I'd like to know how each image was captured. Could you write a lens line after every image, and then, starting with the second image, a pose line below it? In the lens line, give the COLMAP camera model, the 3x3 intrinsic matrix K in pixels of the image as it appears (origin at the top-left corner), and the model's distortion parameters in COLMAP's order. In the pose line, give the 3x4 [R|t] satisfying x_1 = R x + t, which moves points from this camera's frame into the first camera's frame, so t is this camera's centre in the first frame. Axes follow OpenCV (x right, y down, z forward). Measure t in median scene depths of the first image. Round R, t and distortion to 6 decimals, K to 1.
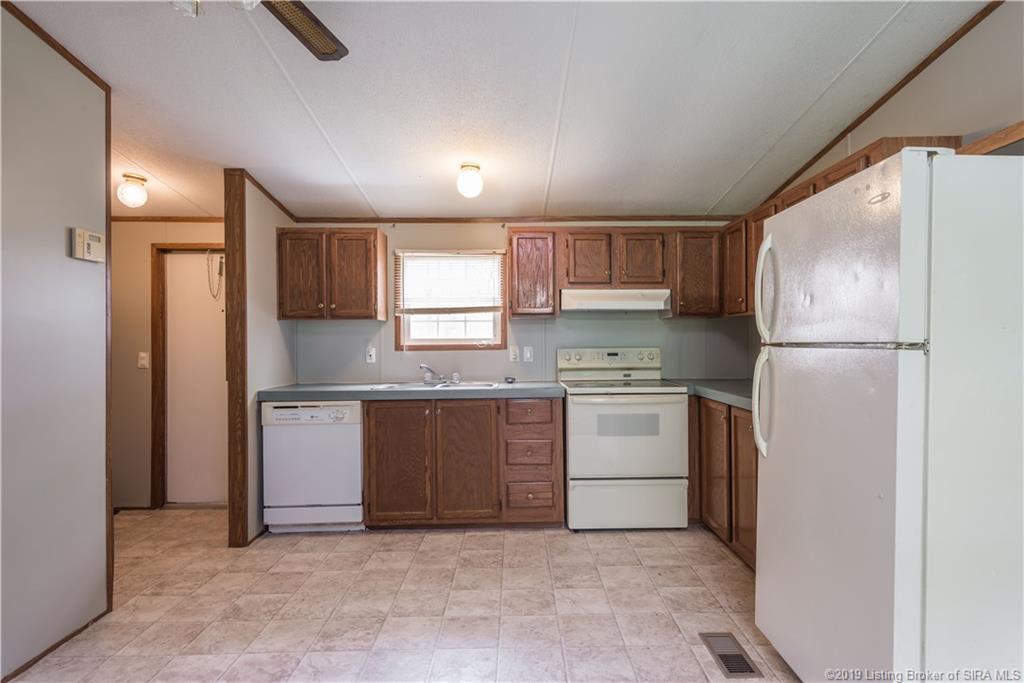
lens RADIAL K [[532.3, 0, 528.1], [0, 532.3, 341.0], [0, 0, 1]] dist [-0.000052, -0.000540]
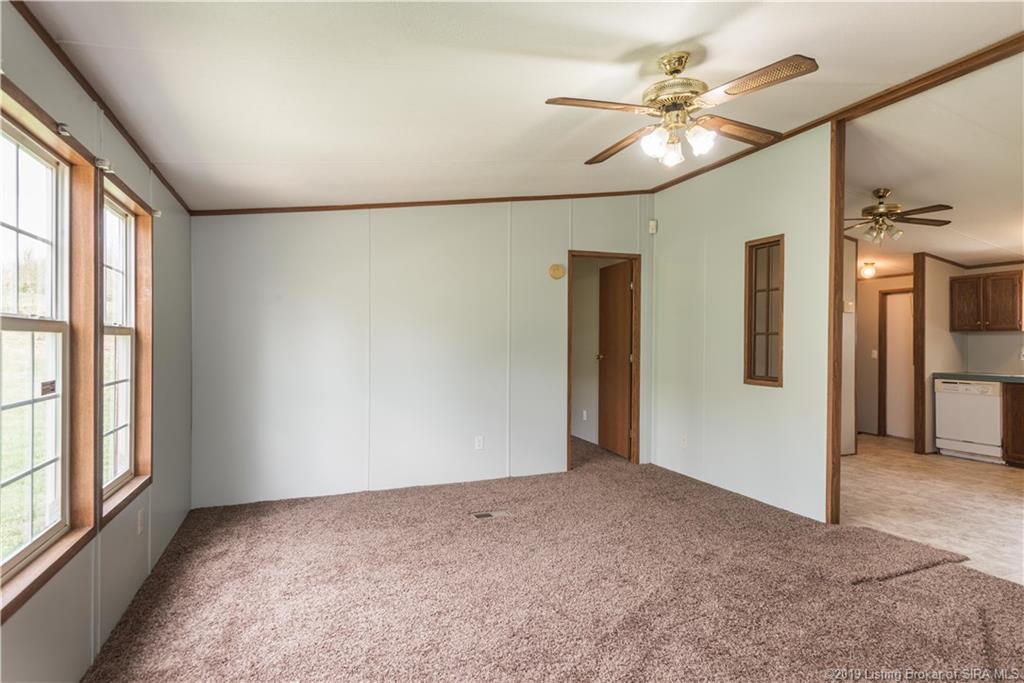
lens RADIAL K [[532.3, 0, 528.1], [0, 532.3, 341.0], [0, 0, 1]] dist [-0.000052, -0.000540]
pose [[0.340659, 0.002114, -0.940184, 0.712217], [-0.003396, 0.999994, 0.001018, -0.009947], [0.940181, 0.002846, 0.340664, -0.894283]]
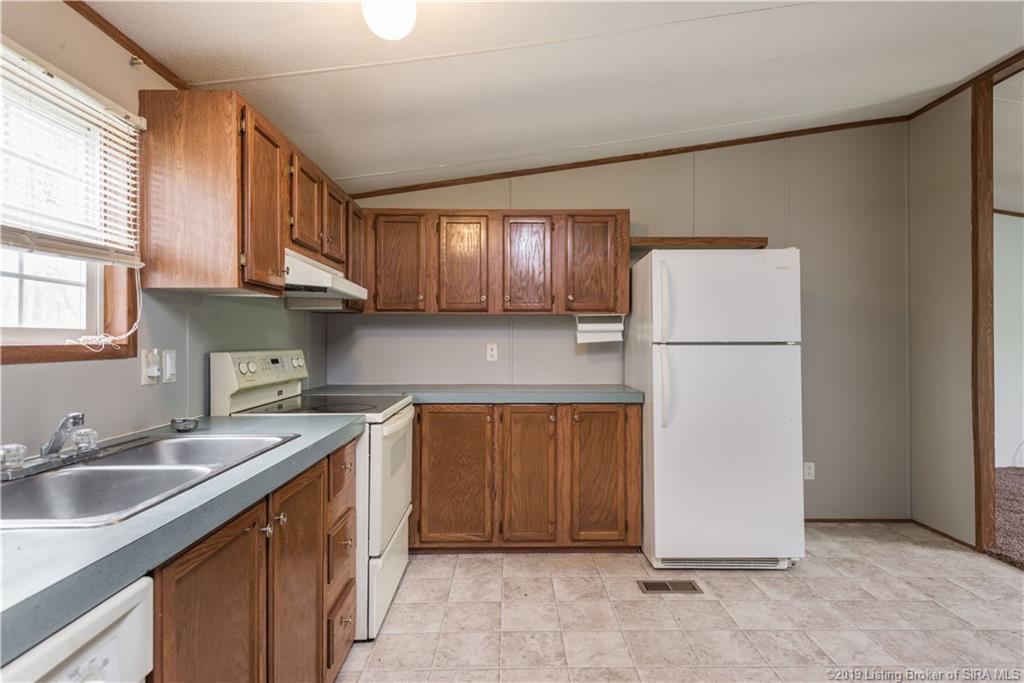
lens RADIAL K [[532.3, 0, 528.1], [0, 532.3, 341.0], [0, 0, 1]] dist [-0.000052, -0.000540]
pose [[-0.002508, 0.007024, 0.999972, -0.545380], [-0.001761, 0.999974, -0.007028, 0.006514], [-0.999995, -0.001779, -0.002496, 0.813139]]
